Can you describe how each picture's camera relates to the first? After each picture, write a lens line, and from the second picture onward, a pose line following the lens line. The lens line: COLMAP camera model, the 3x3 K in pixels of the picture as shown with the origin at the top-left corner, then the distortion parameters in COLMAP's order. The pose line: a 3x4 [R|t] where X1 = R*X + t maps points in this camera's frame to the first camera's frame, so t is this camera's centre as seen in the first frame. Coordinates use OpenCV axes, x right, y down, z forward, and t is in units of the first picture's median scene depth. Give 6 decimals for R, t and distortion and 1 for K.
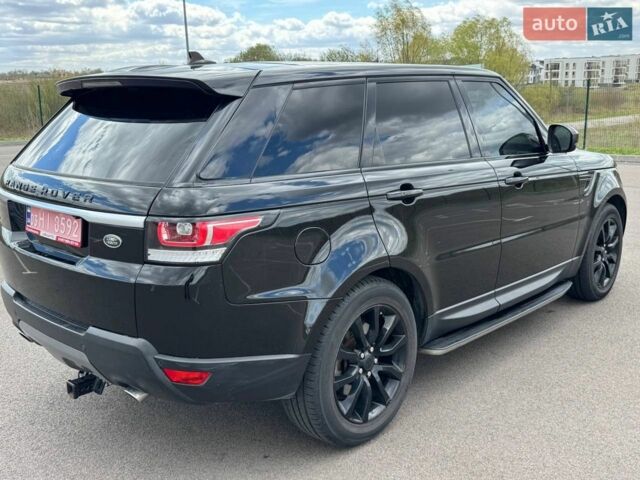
lens RADIAL K [[662.8, 0, 340.0], [0, 662.8, 242.0], [0, 0, 1]] dist [0.054932, 0.000000]
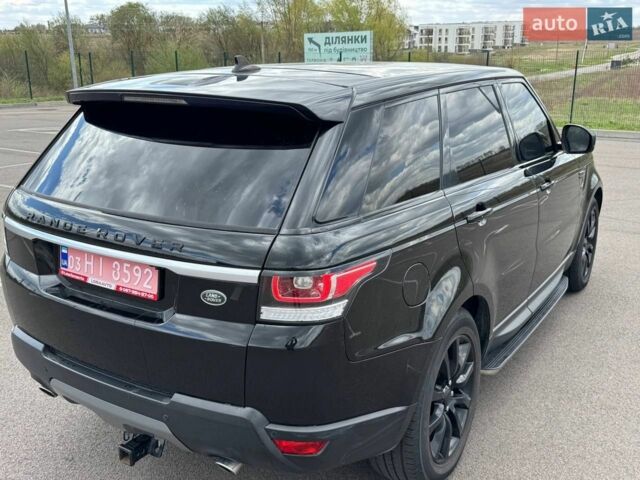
lens RADIAL K [[662.8, 0, 327.4], [0, 662.8, 241.9], [0, 0, 1]] dist [0.054932, 0.000000]
pose [[0.985012, -0.037302, 0.168406, -0.306324], [0.027957, 0.997952, 0.057527, -0.106077], [-0.170207, -0.051957, 0.984038, 0.133388]]
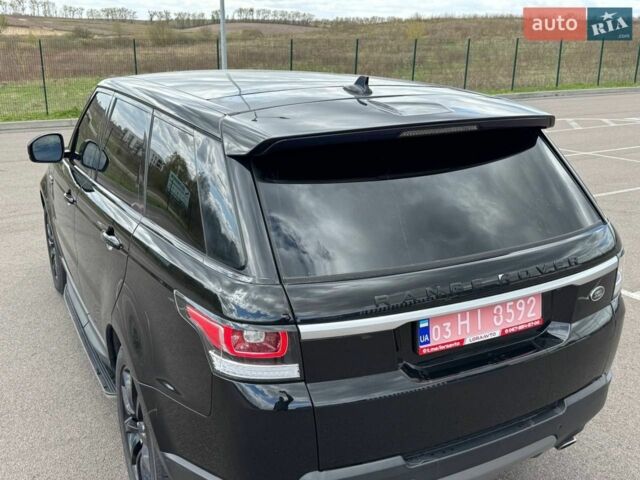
lens RADIAL K [[662.8, 0, 322.2], [0, 662.8, 229.0], [0, 0, 1]] dist [0.054932, 0.000000]
pose [[0.321282, -0.255297, 0.911922, -1.192471], [0.201658, 0.959332, 0.197523, -0.324246], [-0.925263, 0.120436, 0.359699, 0.914682]]
